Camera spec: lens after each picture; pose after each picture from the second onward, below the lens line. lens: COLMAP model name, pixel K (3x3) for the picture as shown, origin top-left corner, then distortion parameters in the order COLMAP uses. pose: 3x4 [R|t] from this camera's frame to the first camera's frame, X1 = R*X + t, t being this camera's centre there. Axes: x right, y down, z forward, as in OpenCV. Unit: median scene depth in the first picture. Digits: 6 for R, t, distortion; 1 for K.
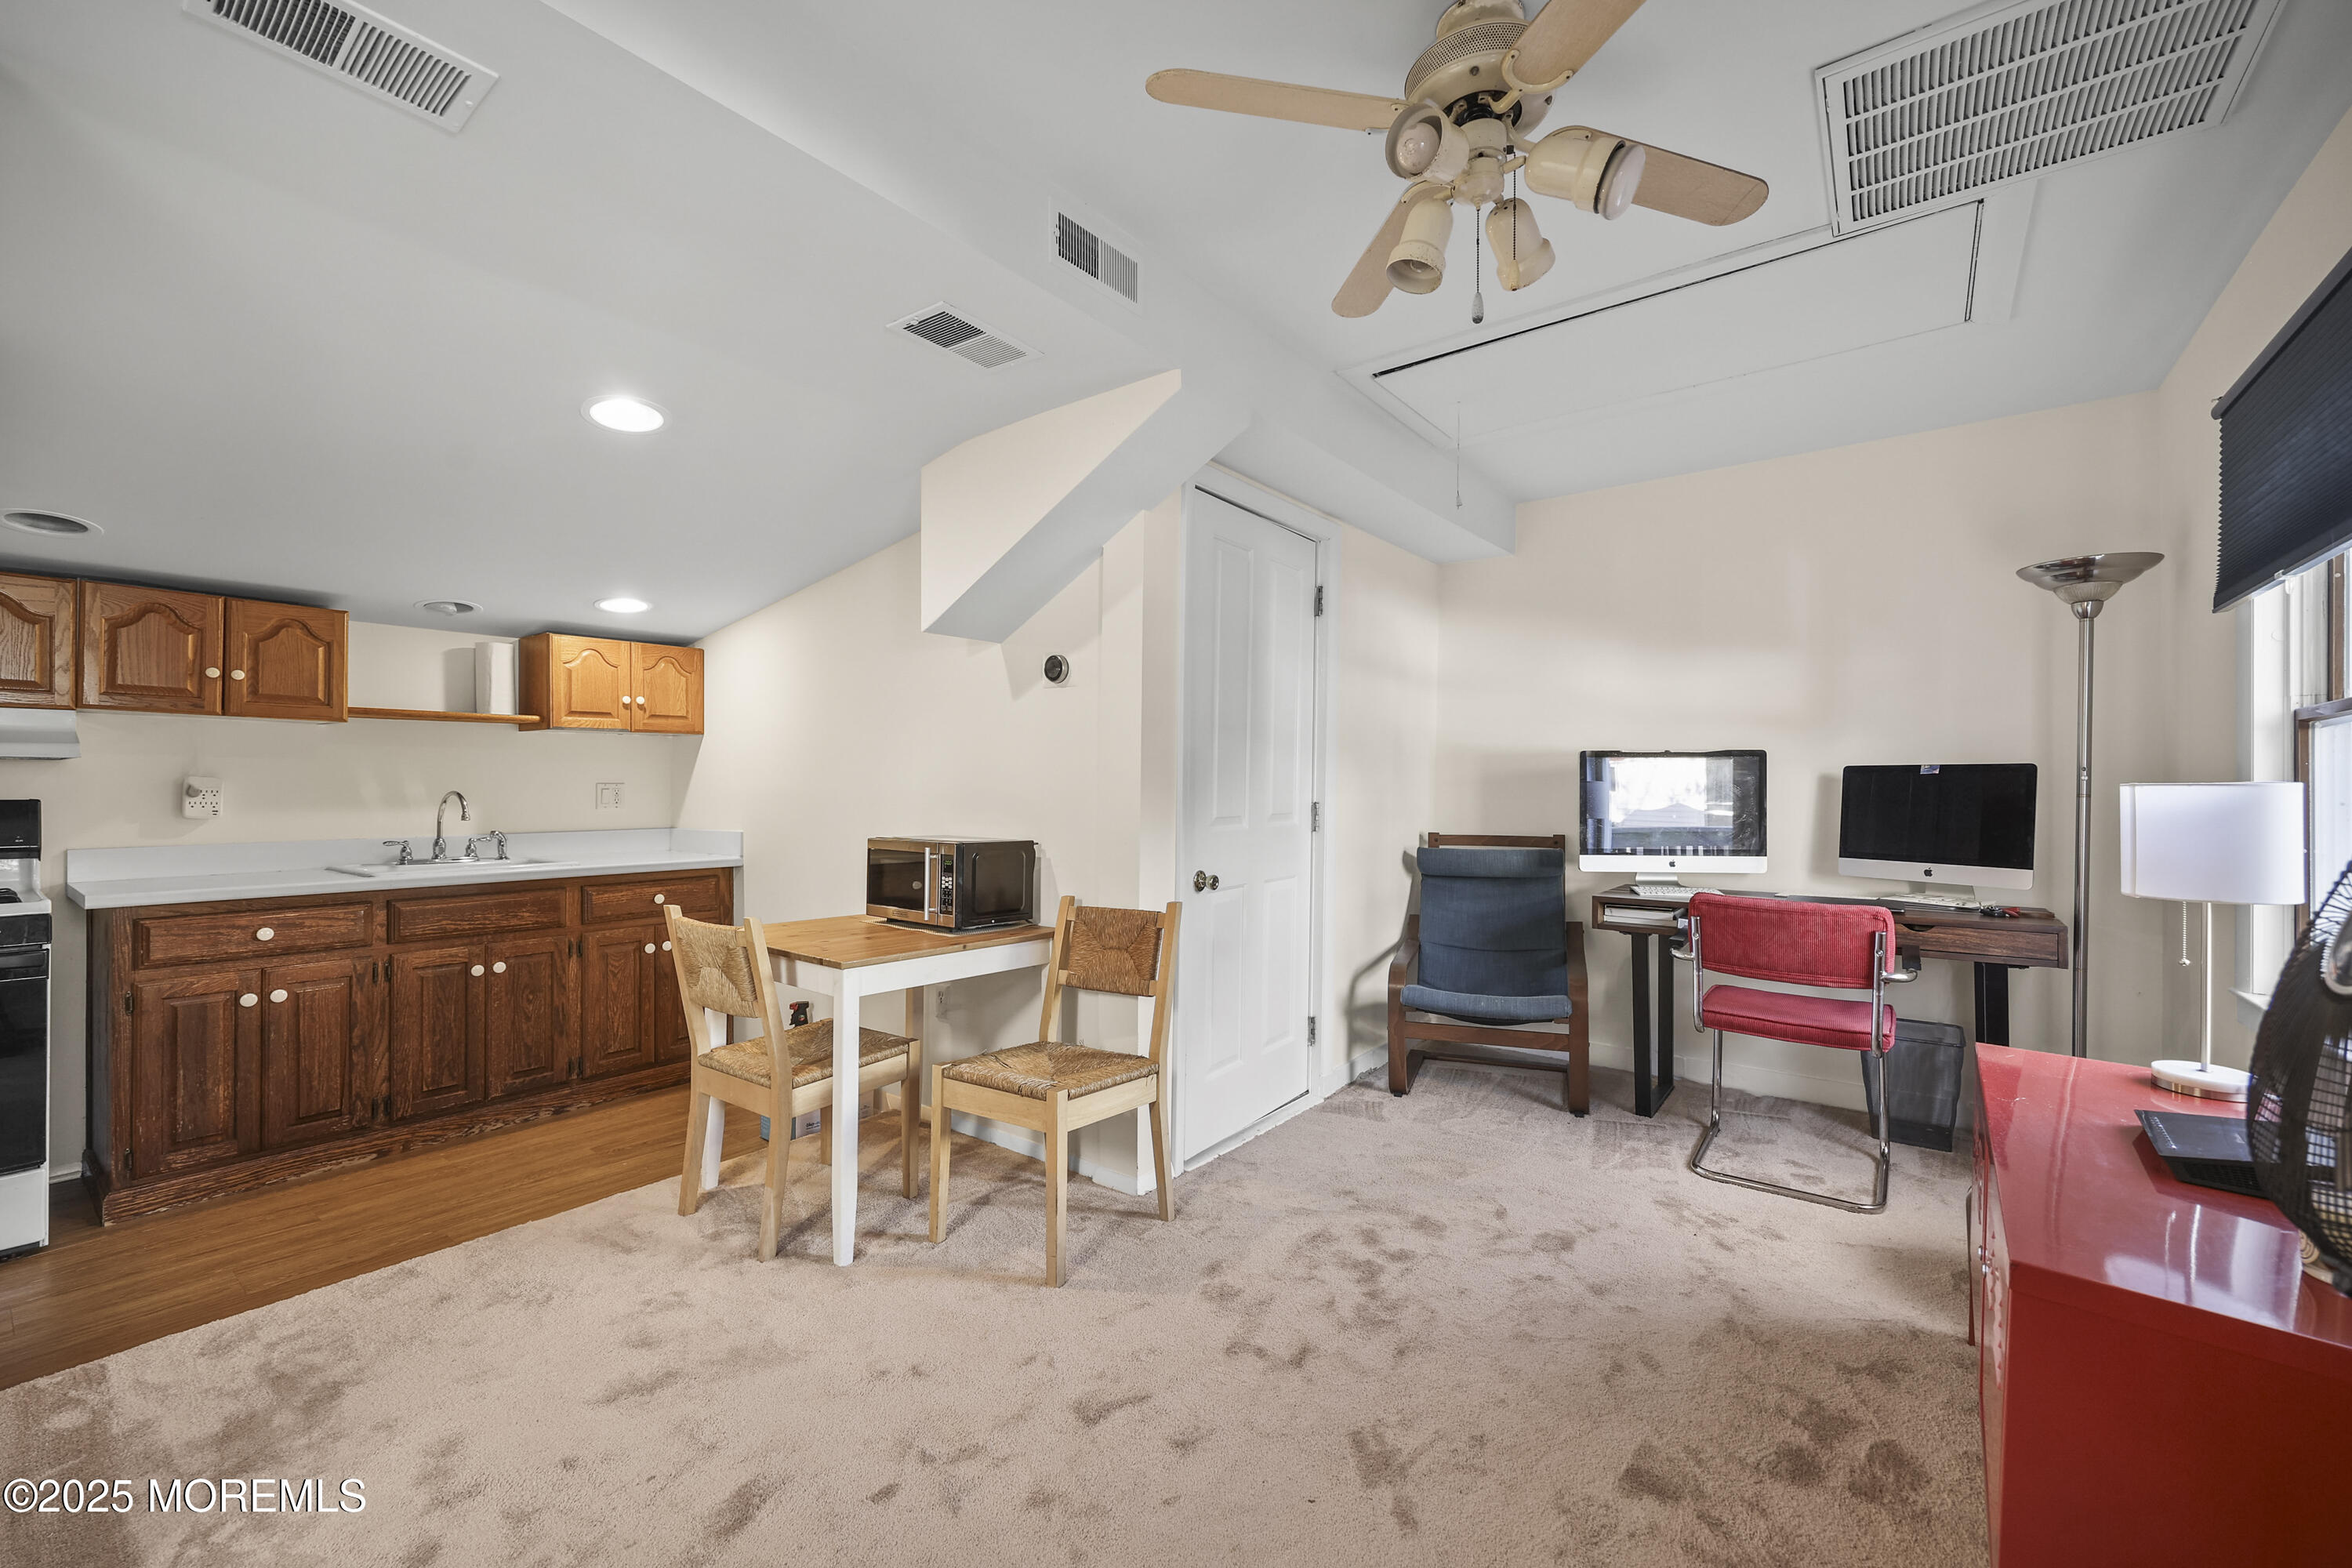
lens RADIAL K [[960.6, 0, 1189.5], [0, 960.6, 782.5], [0, 0, 1]] dist [0.001849, -0.000099]
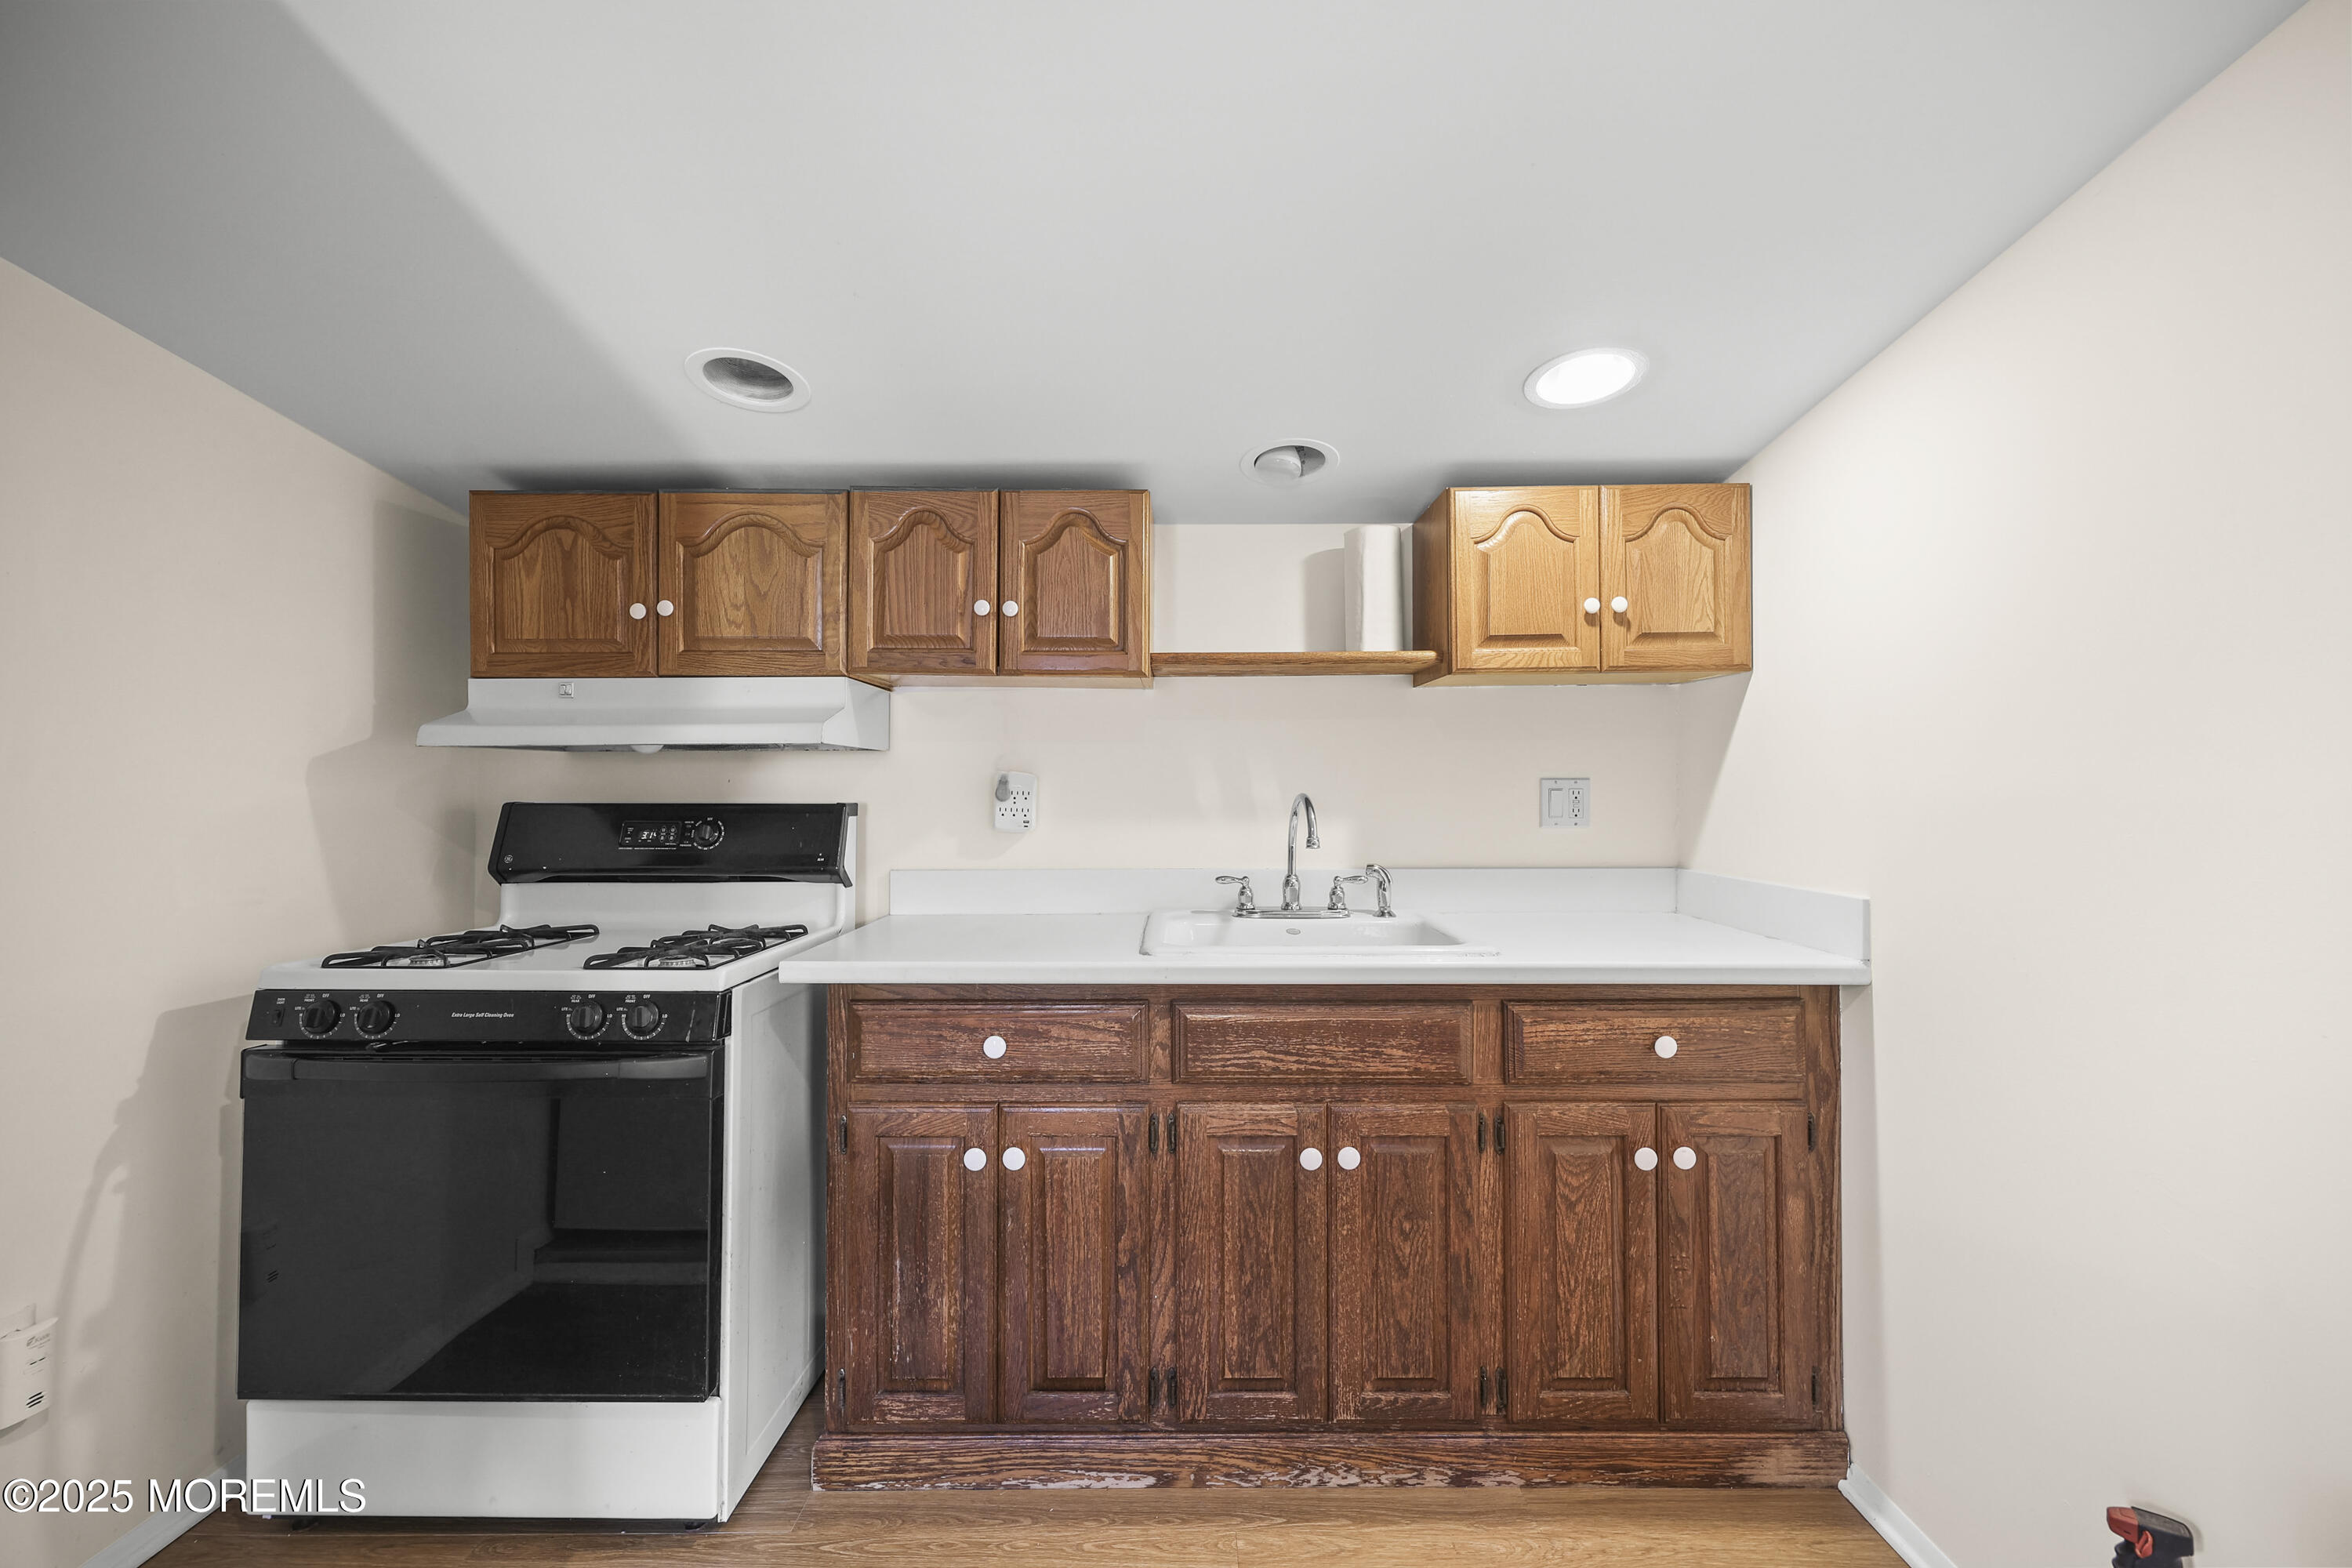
lens RADIAL K [[960.6, 0, 1176.8], [0, 960.6, 775.9], [0, 0, 1]] dist [0.001849, -0.000099]
pose [[0.587455, -0.005961, -0.809235, -0.380530], [0.004865, 0.999981, -0.003834, 0.000292], [0.809242, -0.001684, 0.587473, 0.654882]]
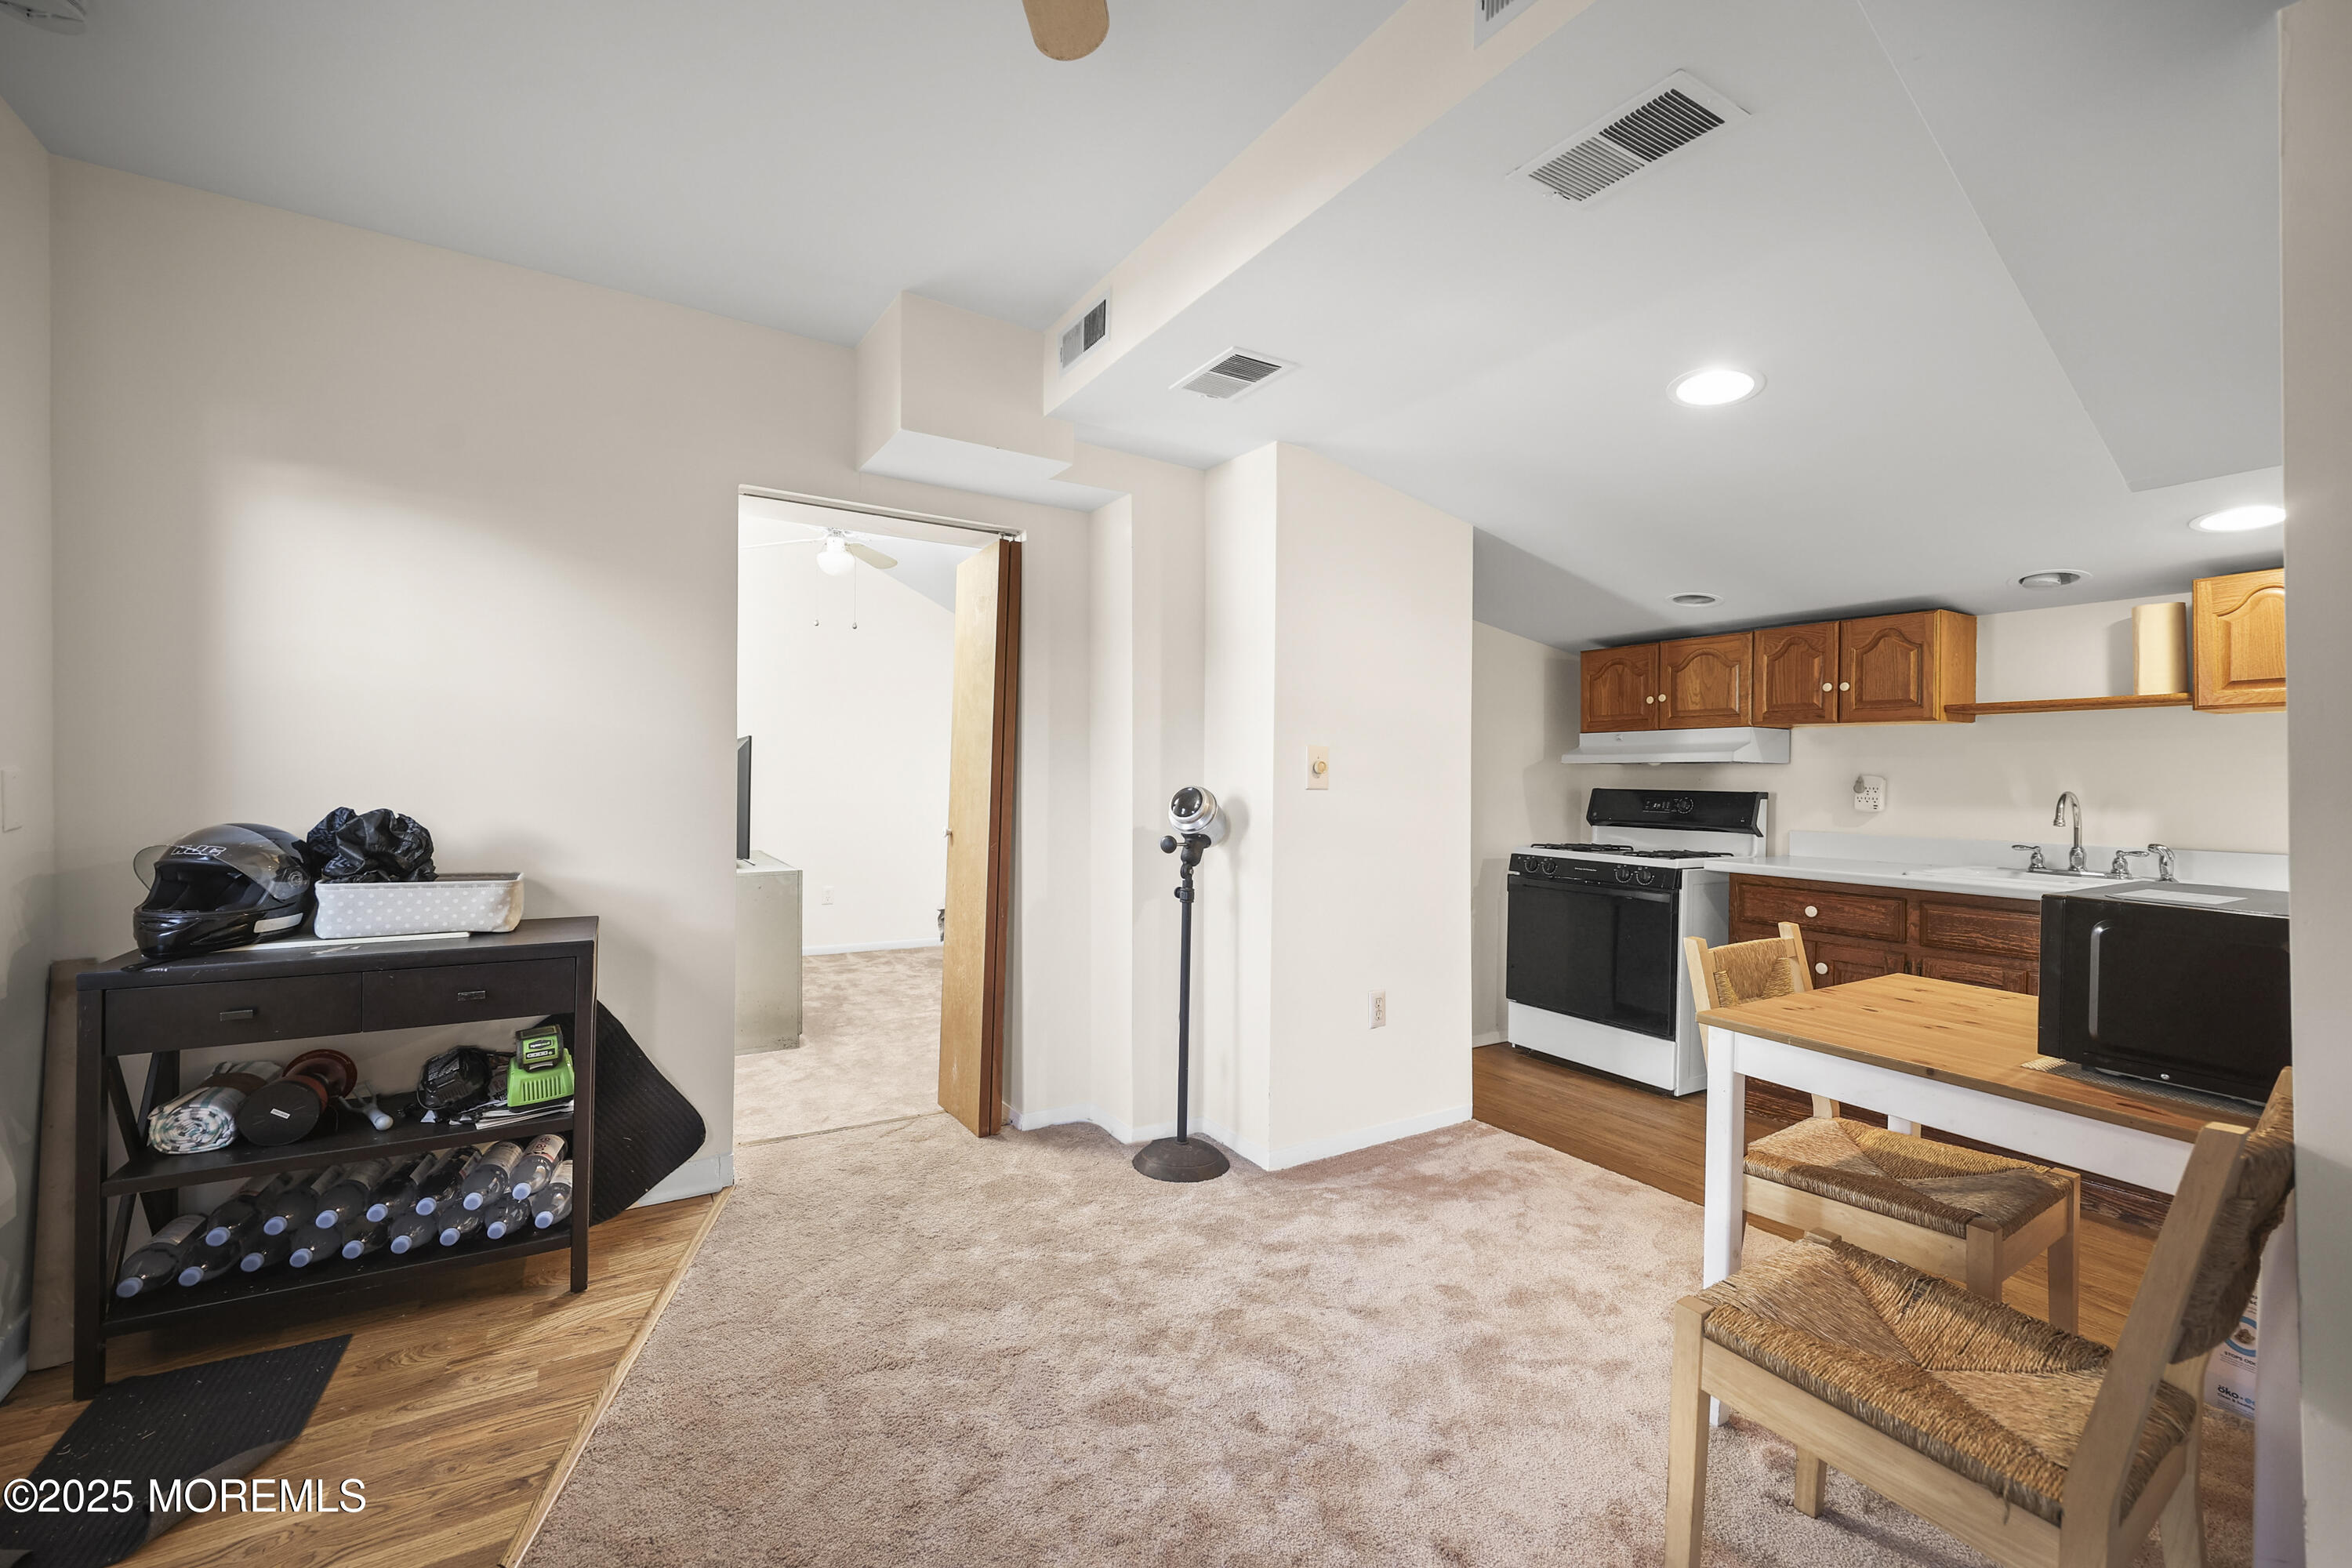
lens RADIAL K [[960.6, 0, 1162.3], [0, 960.6, 775.4], [0, 0, 1]] dist [0.001849, -0.000099]
pose [[-0.386569, -0.005629, -0.922243, 0.348380], [-0.007983, 0.999964, -0.002757, 0.003504], [0.922226, 0.006296, -0.386600, 0.631619]]
